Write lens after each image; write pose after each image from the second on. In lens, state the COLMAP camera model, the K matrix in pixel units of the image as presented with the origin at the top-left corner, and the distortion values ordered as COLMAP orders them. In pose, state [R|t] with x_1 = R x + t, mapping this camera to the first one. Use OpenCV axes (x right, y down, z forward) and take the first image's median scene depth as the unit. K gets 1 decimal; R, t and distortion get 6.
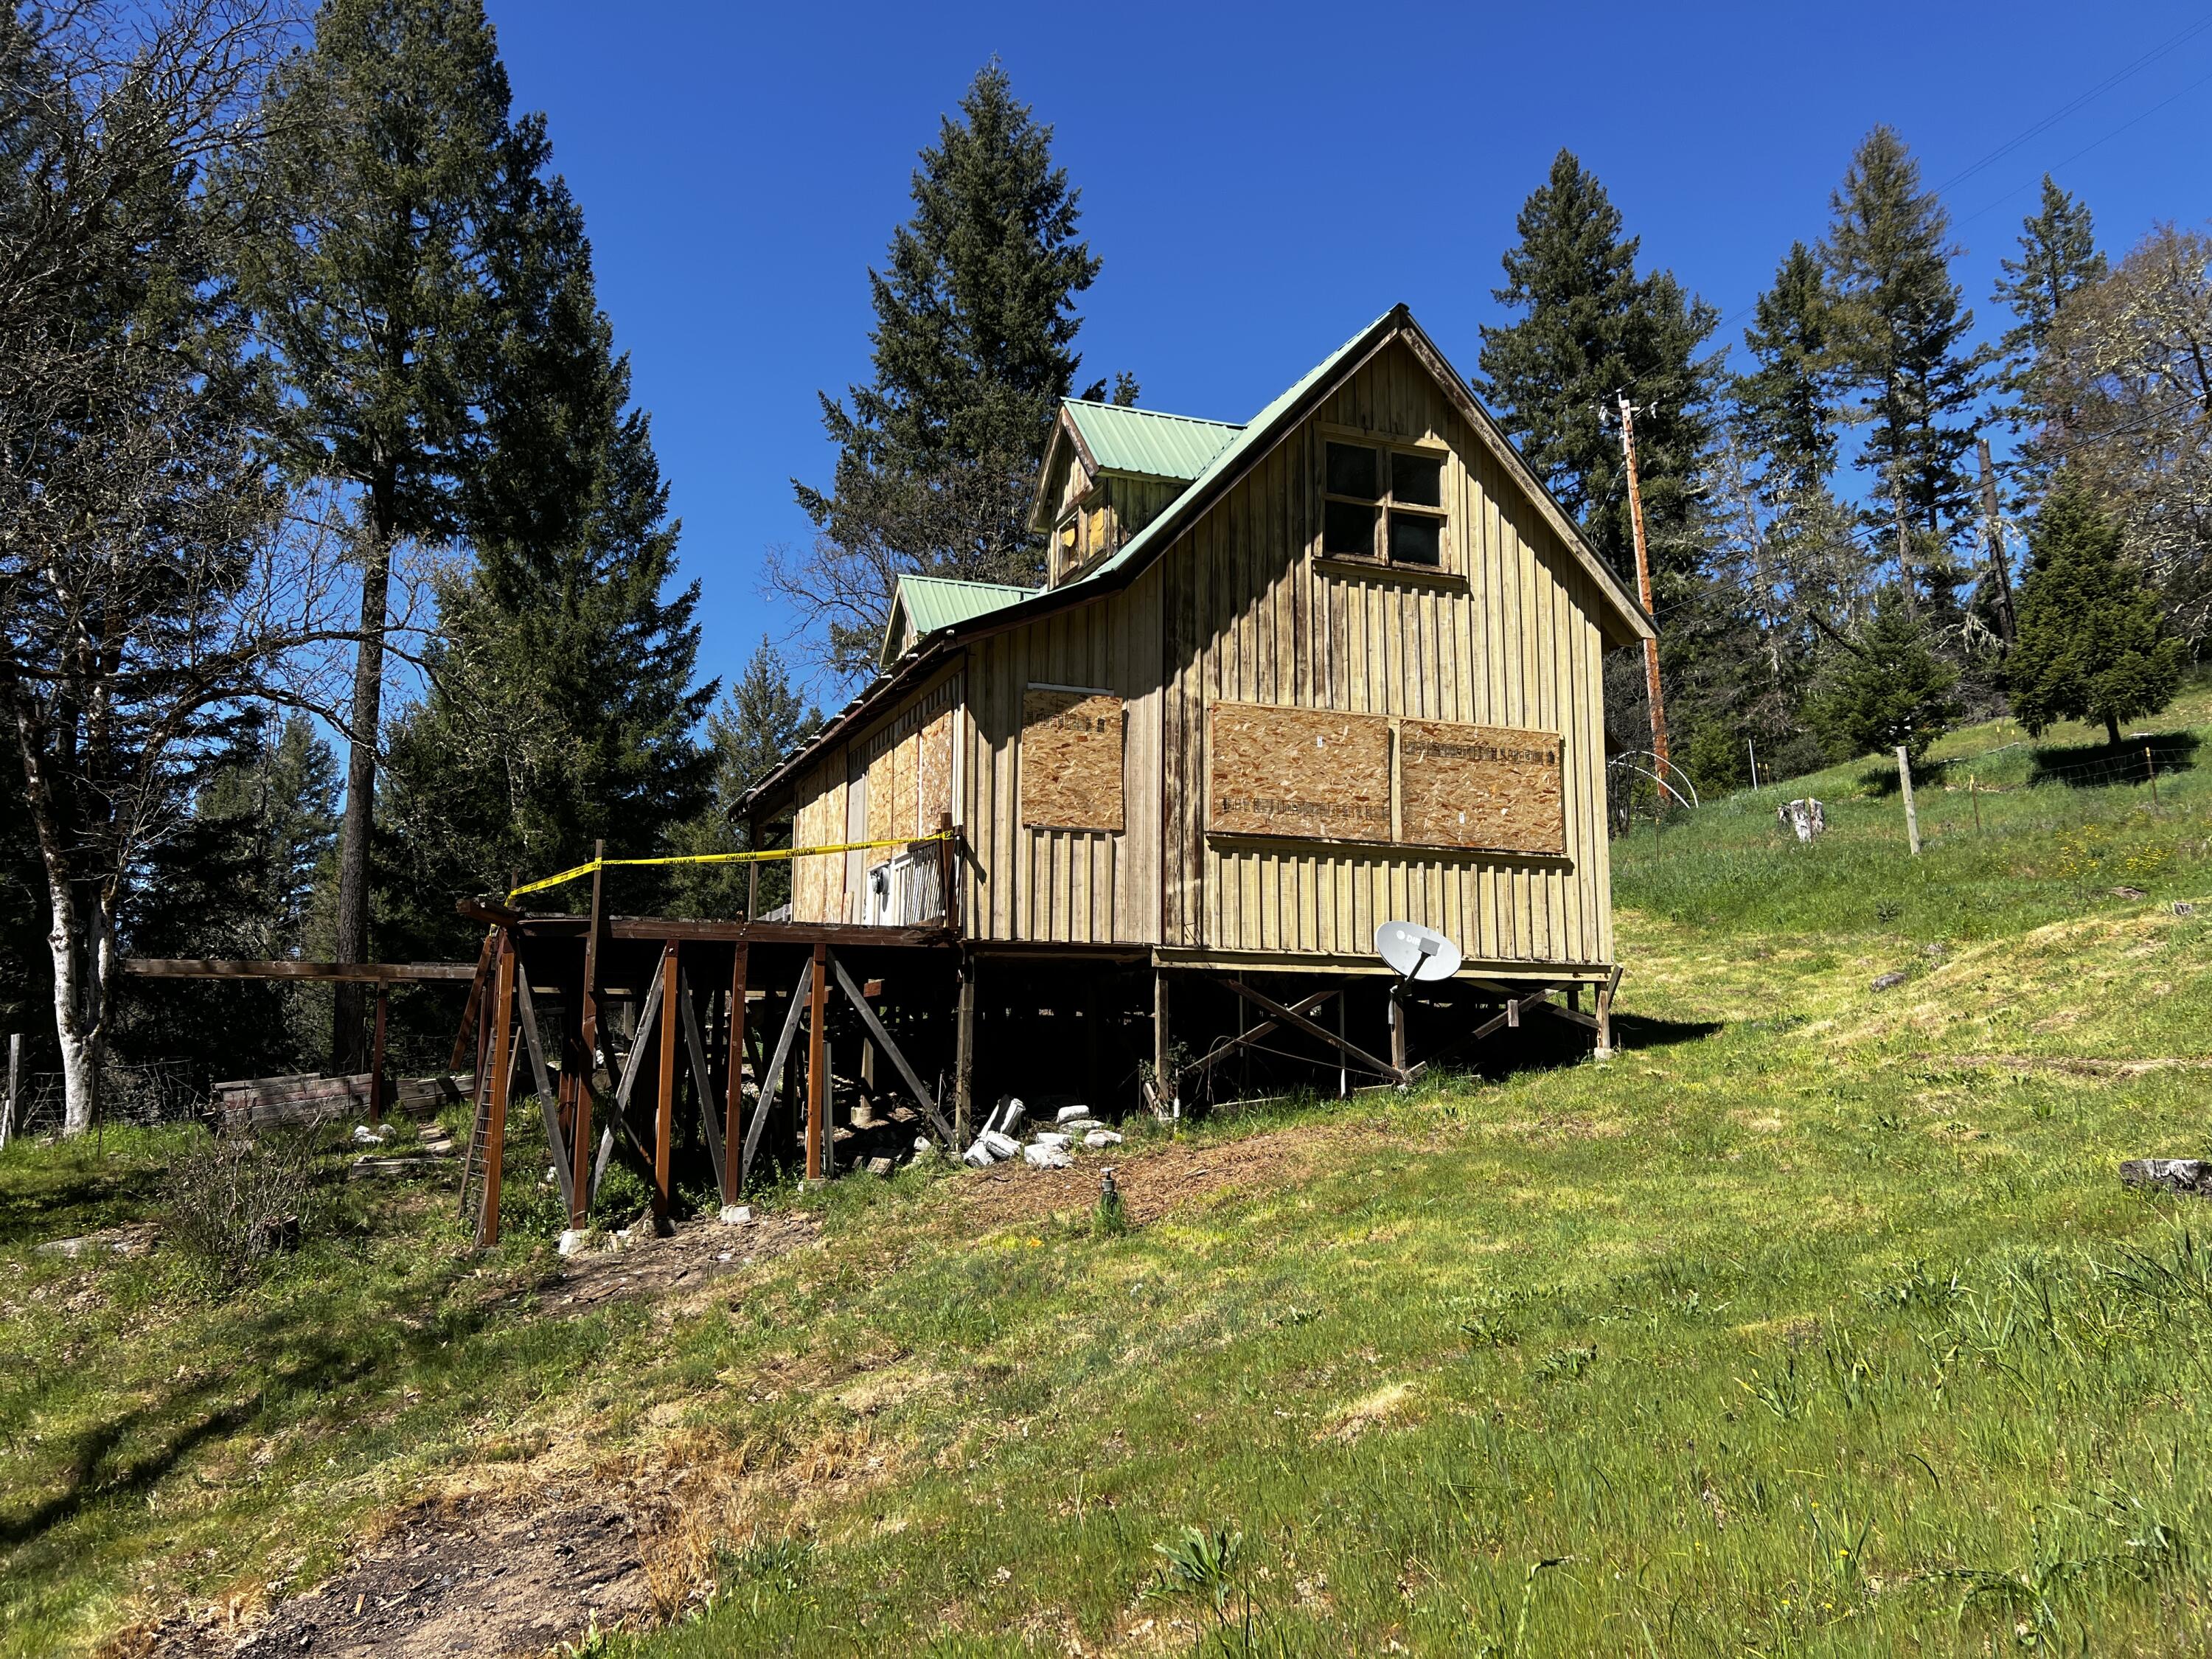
lens RADIAL K [[1675.4, 0, 1126.9], [0, 1675.4, 811.2], [0, 0, 1]] dist [0.063451, -0.065277]
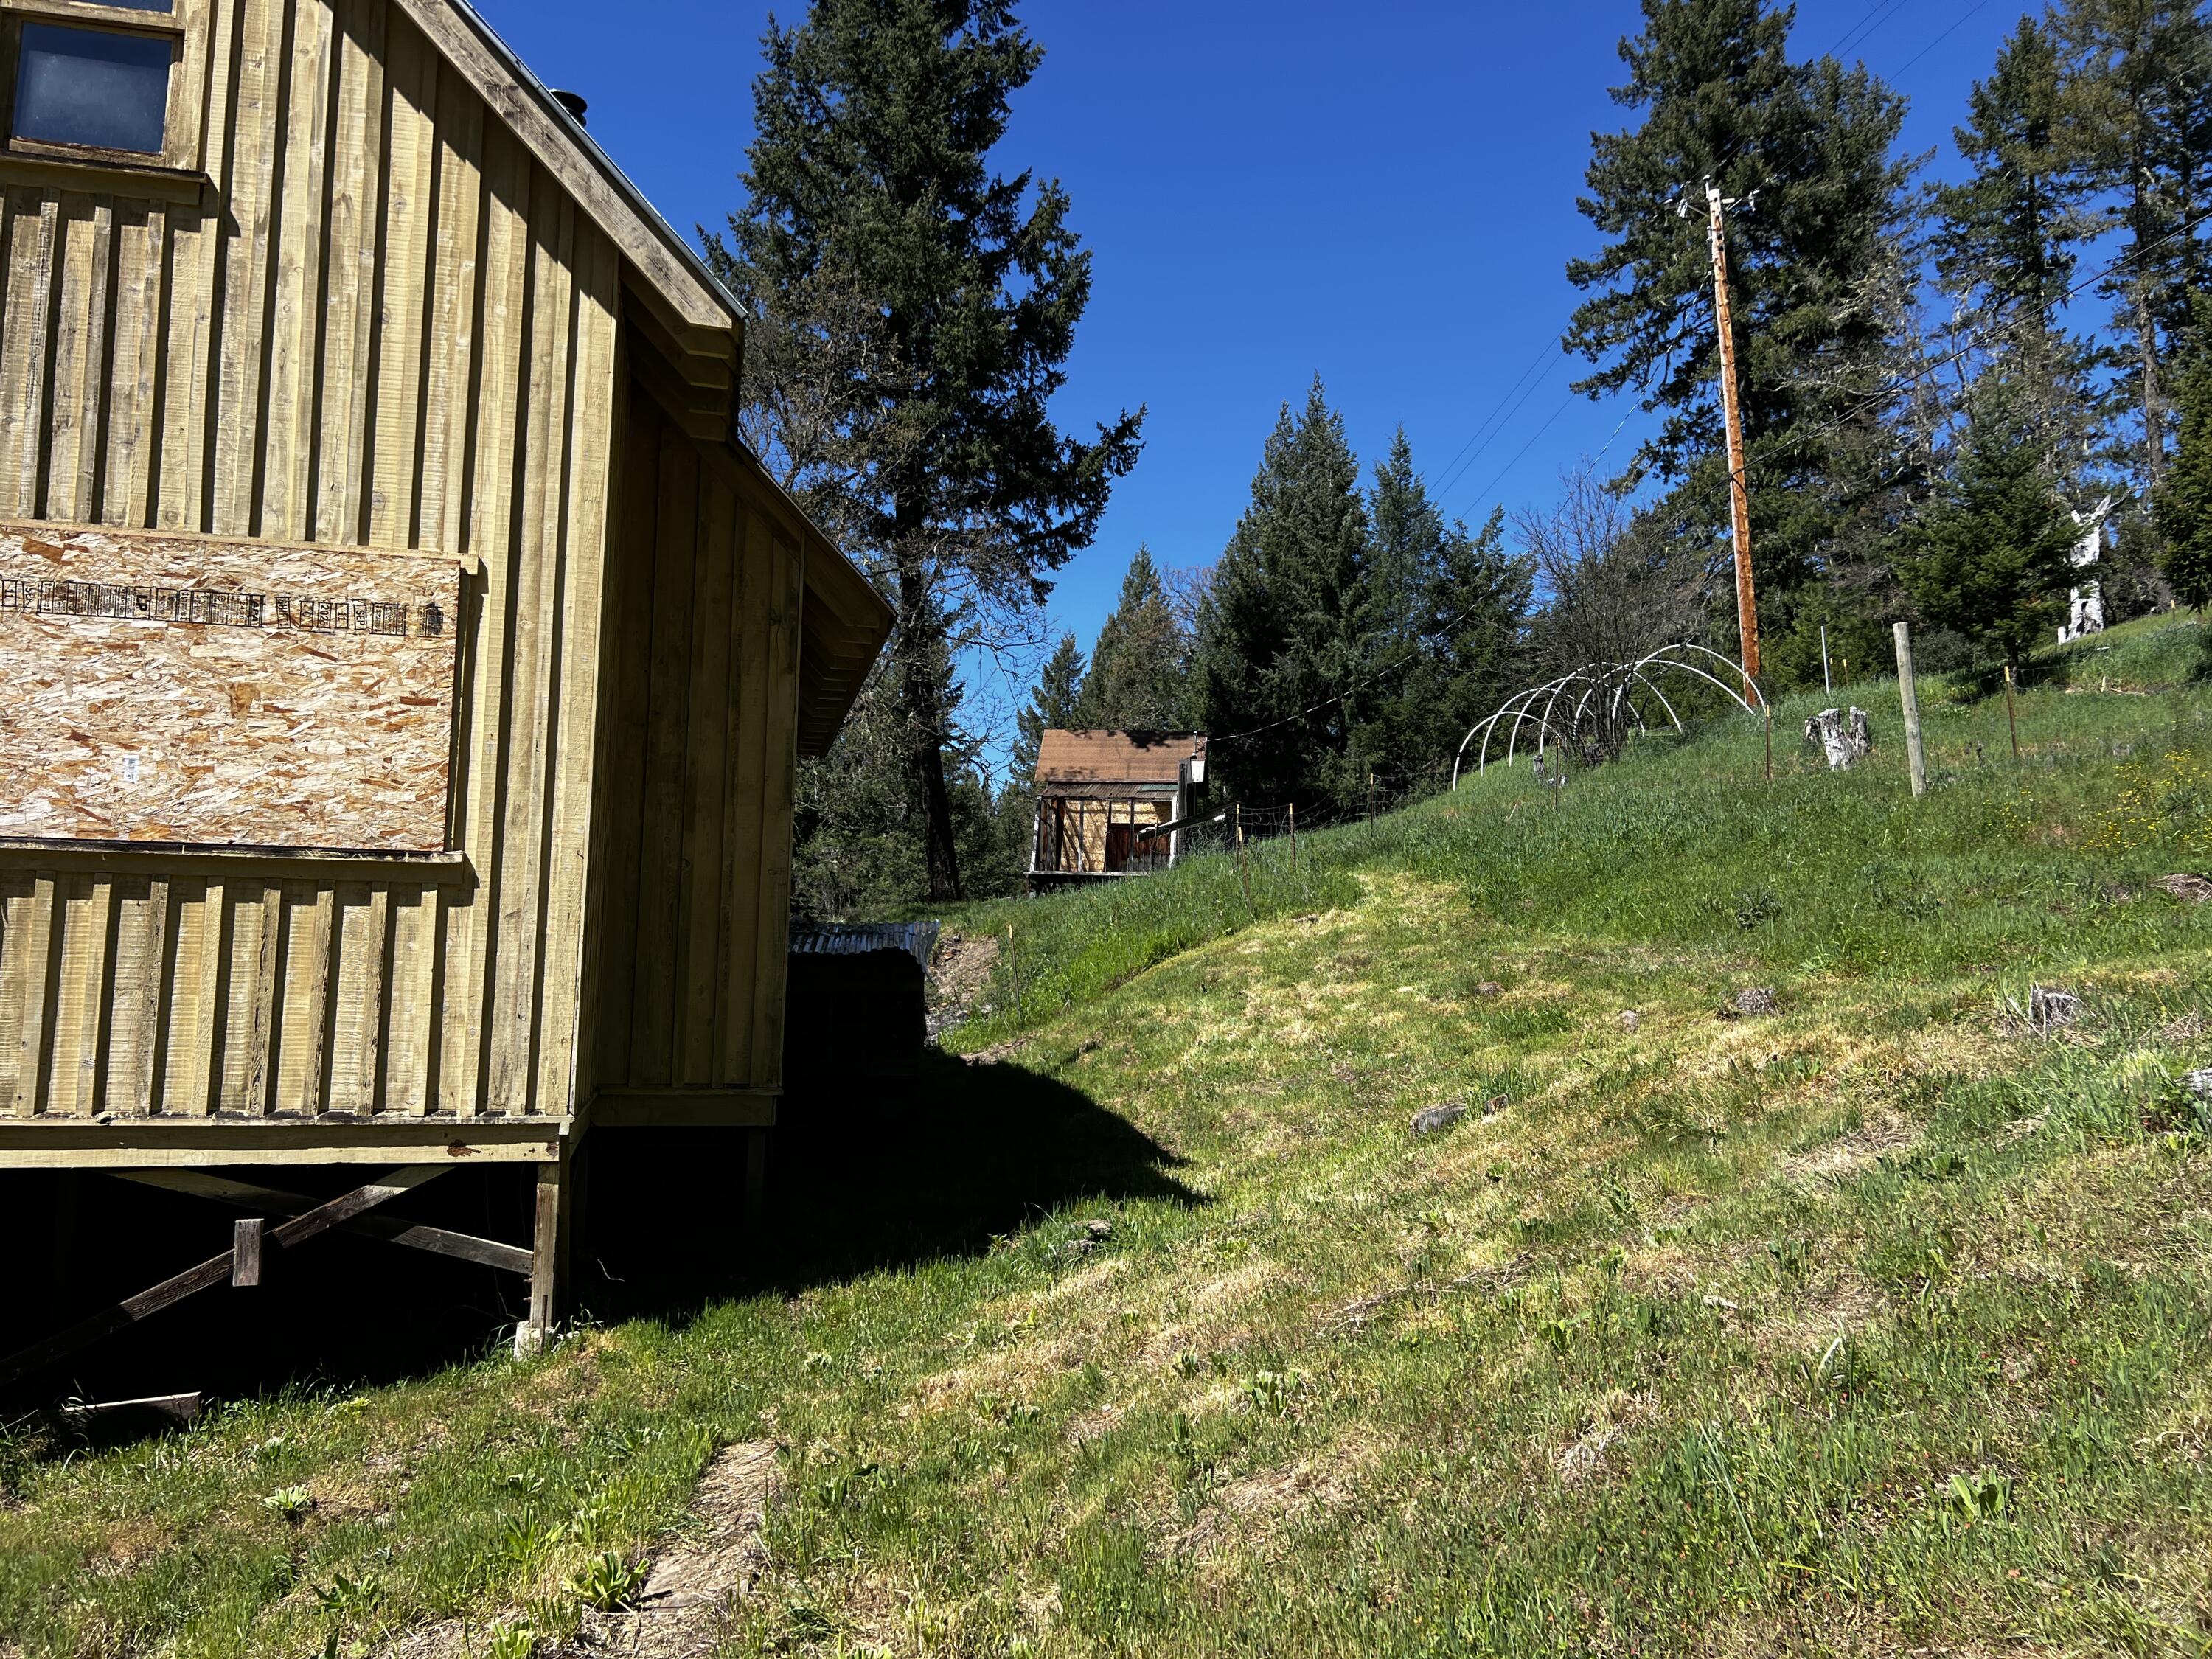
lens RADIAL K [[1675.4, 0, 1086.1], [0, 1675.4, 818.2], [0, 0, 1]] dist [0.063451, -0.065277]
pose [[0.987195, 0.002922, -0.159491, 0.135303], [0.005980, 0.998451, 0.055308, -0.001400], [0.159406, -0.055553, 0.985649, 0.174371]]
